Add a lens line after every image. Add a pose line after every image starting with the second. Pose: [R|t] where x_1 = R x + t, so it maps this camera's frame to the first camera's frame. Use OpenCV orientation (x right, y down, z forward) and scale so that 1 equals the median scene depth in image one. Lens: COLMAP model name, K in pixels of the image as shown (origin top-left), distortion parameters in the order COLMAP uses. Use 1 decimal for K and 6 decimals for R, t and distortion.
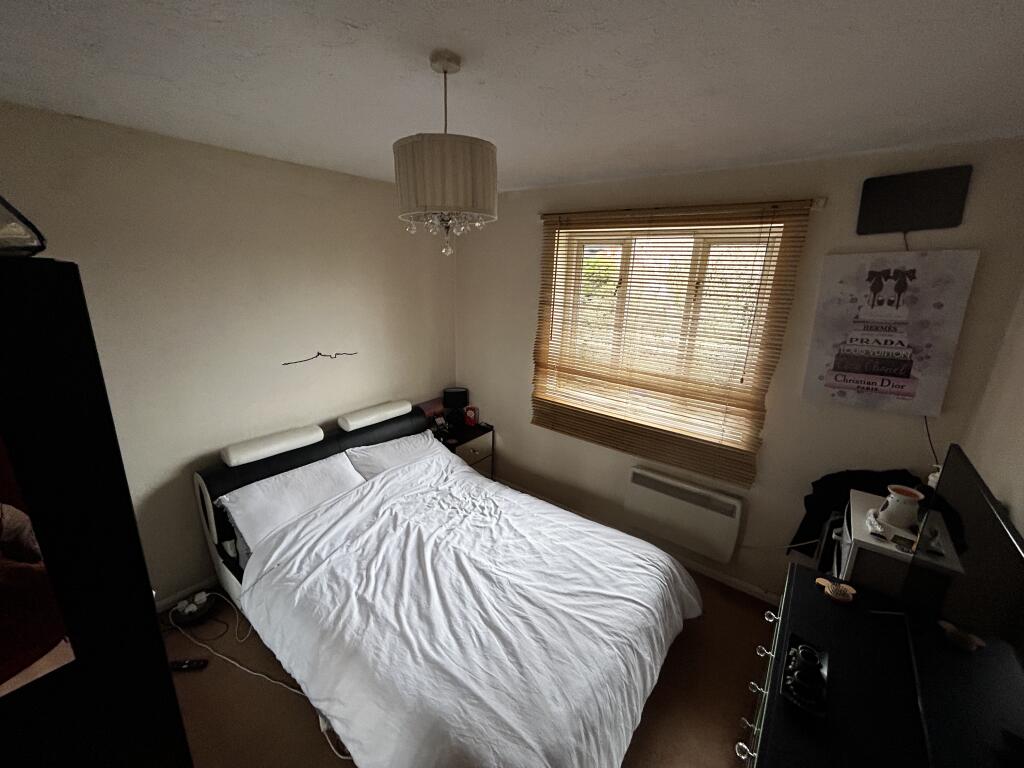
lens RADIAL K [[413.5, 0, 512.7], [0, 413.5, 383.0], [0, 0, 1]] dist [0.001282, -0.000103]
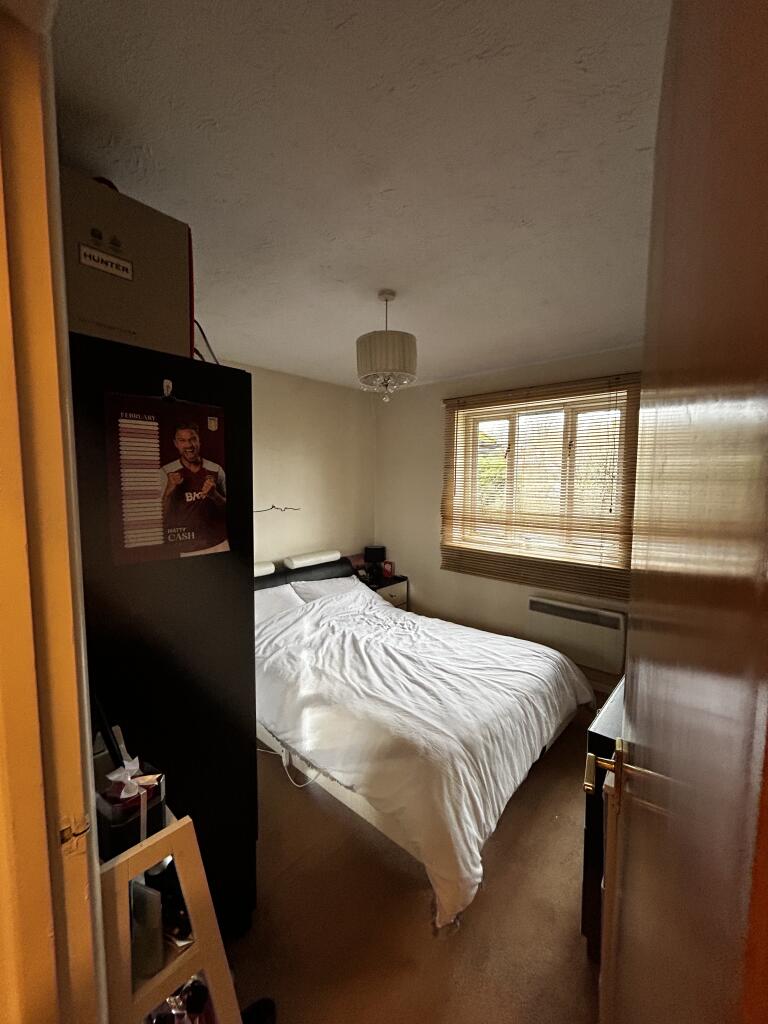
lens RADIAL K [[413.5, 0, 382.7], [0, 413.5, 511.5], [0, 0, 1]] dist [0.001282, -0.000103]
pose [[0.996393, -0.021014, -0.082220, -0.027364], [0.004669, 0.980963, -0.194138, 0.237170], [0.084735, 0.193054, 0.977523, -0.276511]]
